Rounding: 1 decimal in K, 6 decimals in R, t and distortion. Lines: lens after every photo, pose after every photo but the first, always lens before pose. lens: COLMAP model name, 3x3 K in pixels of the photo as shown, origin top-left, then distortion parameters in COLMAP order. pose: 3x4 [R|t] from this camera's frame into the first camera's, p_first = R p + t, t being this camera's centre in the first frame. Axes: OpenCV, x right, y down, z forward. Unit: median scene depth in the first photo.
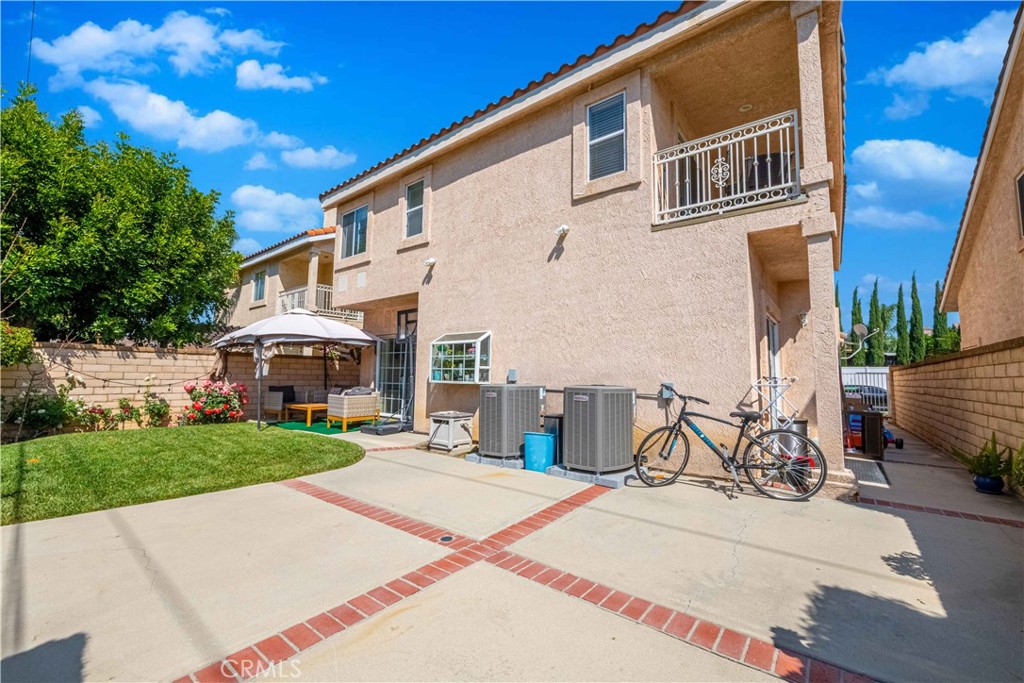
lens RADIAL K [[408.9, 0, 508.7], [0, 408.9, 340.1], [0, 0, 1]] dist [-0.001484, -0.002743]
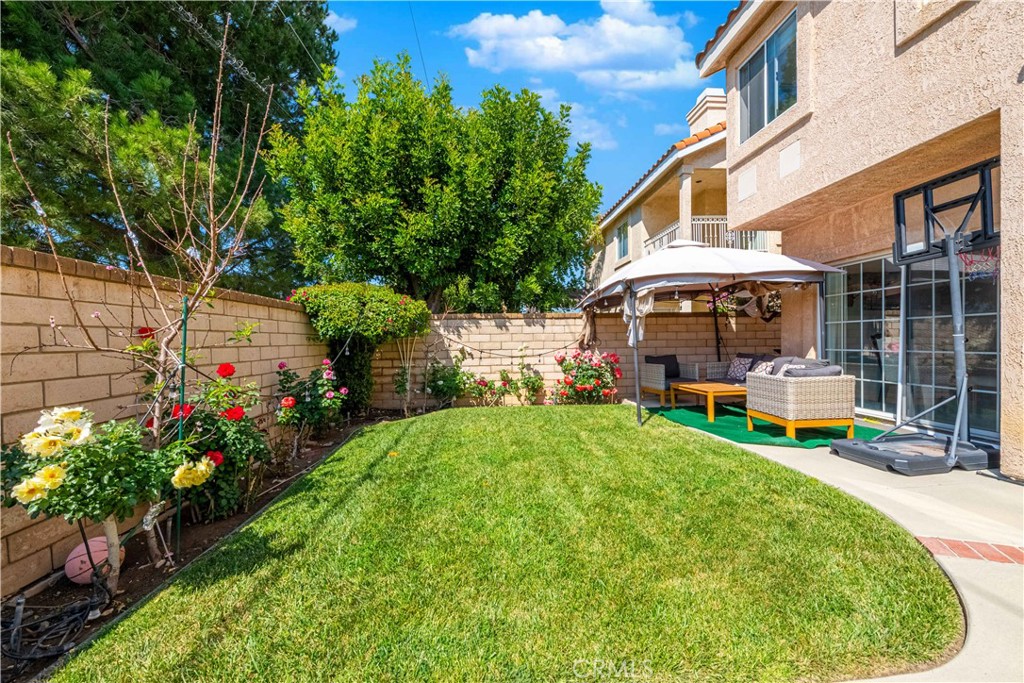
lens RADIAL K [[408.9, 0, 509.2], [0, 408.9, 340.3], [0, 0, 1]] dist [-0.001484, -0.002743]
pose [[0.675274, -0.027466, -0.737055, -0.228396], [0.089802, 0.994934, 0.045198, 0.032228], [0.732080, -0.096710, 0.674319, 0.356799]]
